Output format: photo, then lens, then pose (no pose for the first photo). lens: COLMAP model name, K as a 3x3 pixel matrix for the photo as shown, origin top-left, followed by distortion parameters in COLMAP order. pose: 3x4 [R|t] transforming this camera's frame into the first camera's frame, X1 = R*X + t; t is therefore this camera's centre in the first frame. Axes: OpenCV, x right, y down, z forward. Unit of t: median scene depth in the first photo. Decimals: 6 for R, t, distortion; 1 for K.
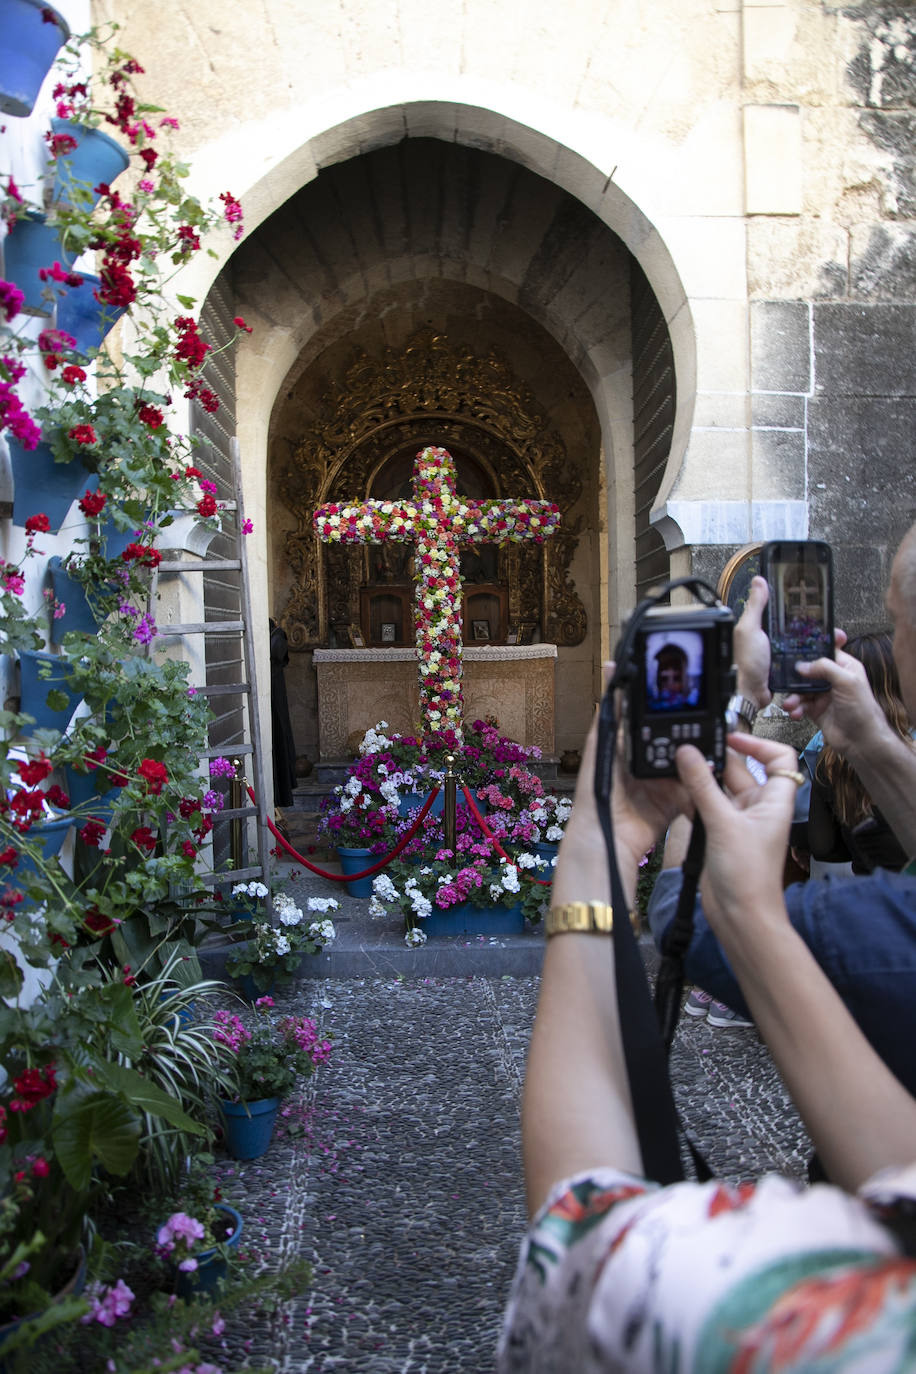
lens RADIAL K [[991.3, 0, 480.9], [0, 991.3, 703.9], [0, 0, 1]] dist [-0.131458, 0.071218]
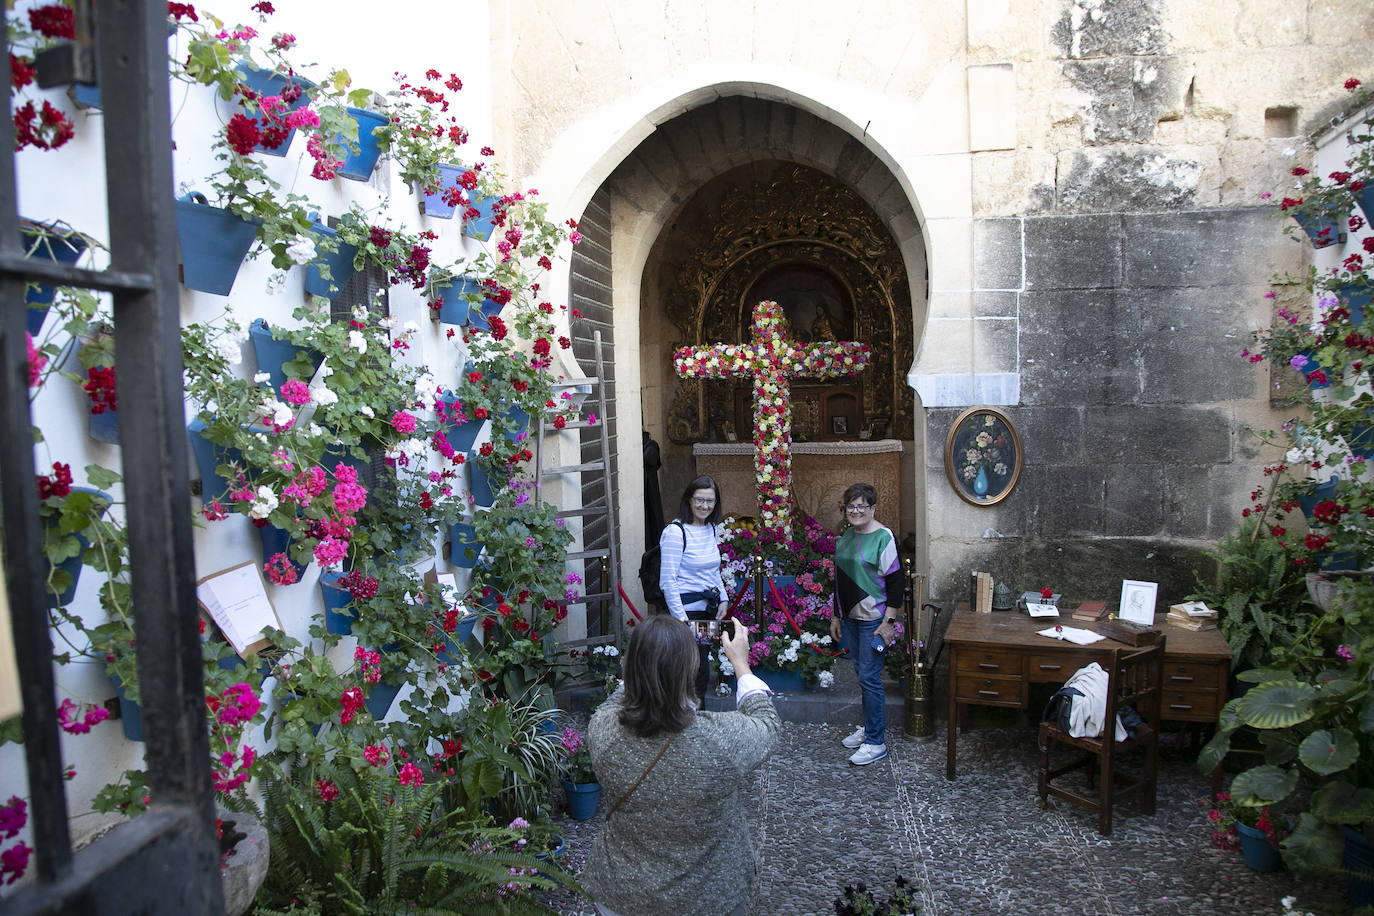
lens RADIAL K [[991.3, 0, 676.3], [0, 991.3, 475.0], [0, 0, 1]] dist [-0.131458, 0.071218]
pose [[0.972922, 0.009847, -0.230922, 0.132526], [-0.004654, 0.999724, 0.023022, -0.068851], [0.231085, -0.021324, 0.972700, -0.256252]]
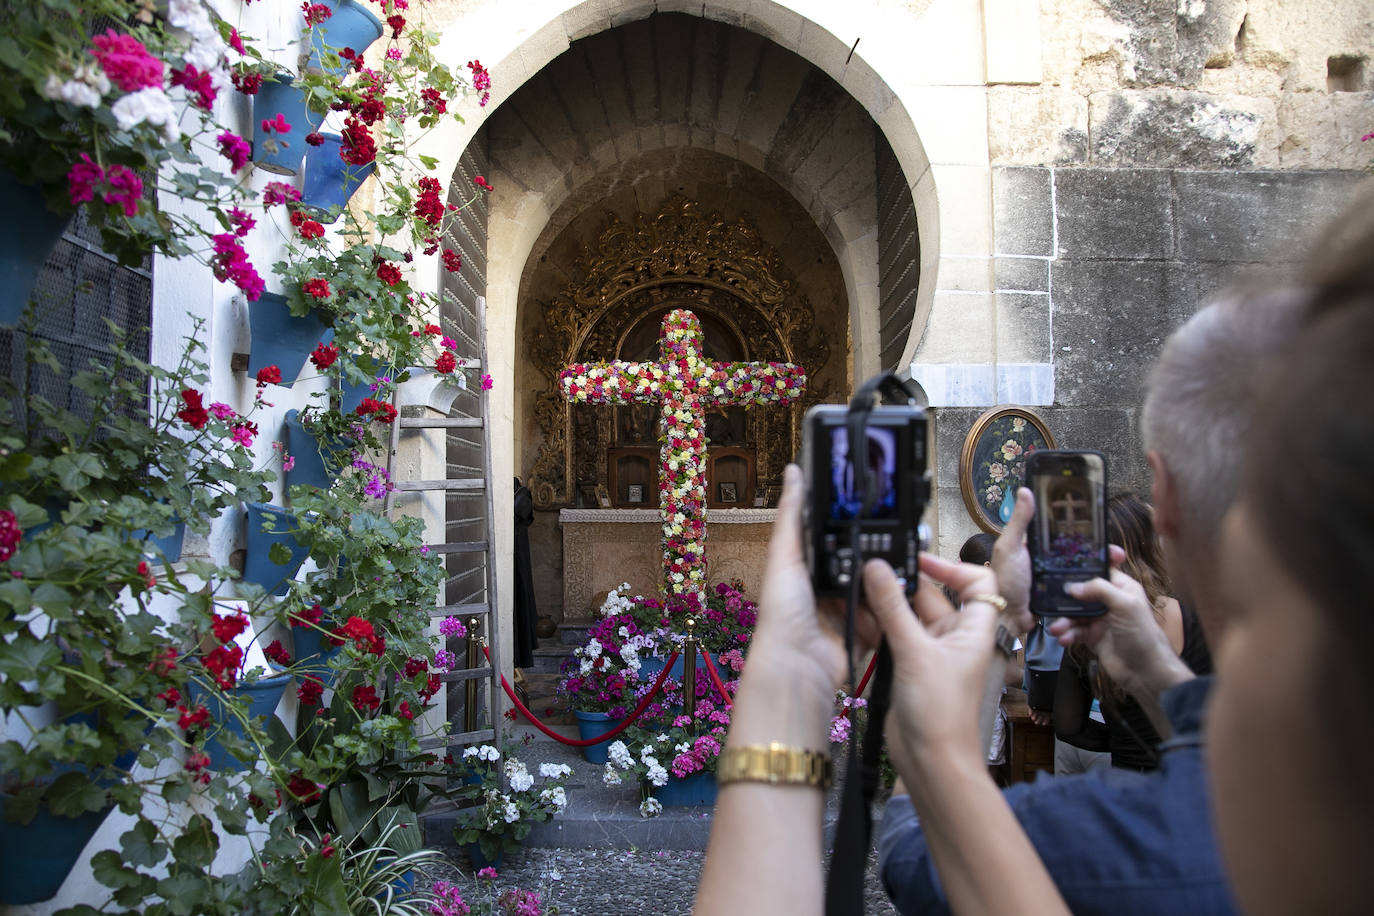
lens RADIAL K [[991.3, 0, 702.9], [0, 991.3, 459.7], [0, 0, 1]] dist [-0.131458, 0.071218]
pose [[0.999485, 0.010615, -0.030292, 0.007183], [-0.013810, 0.994129, -0.107315, 0.000192], [0.028975, 0.107678, 0.993764, 0.009051]]
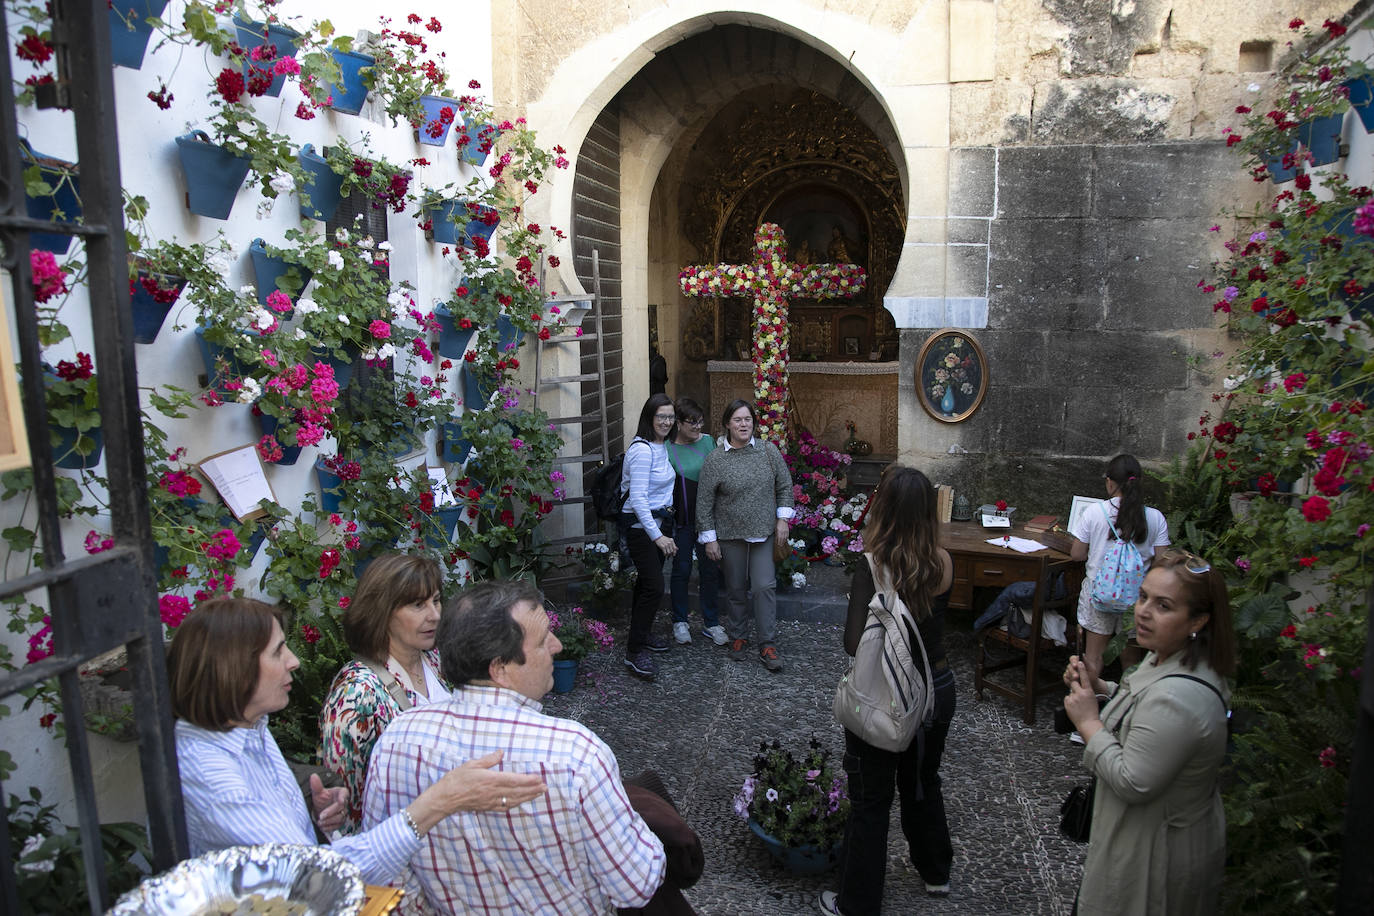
lens RADIAL K [[991.3, 0, 671.6], [0, 991.3, 488.0], [0, 0, 1]] dist [-0.131458, 0.071218]
pose [[0.959685, 0.057792, -0.275071, 0.207122], [-0.026234, 0.992779, 0.117054, -0.062891], [0.279849, -0.105119, 0.954272, -0.313273]]
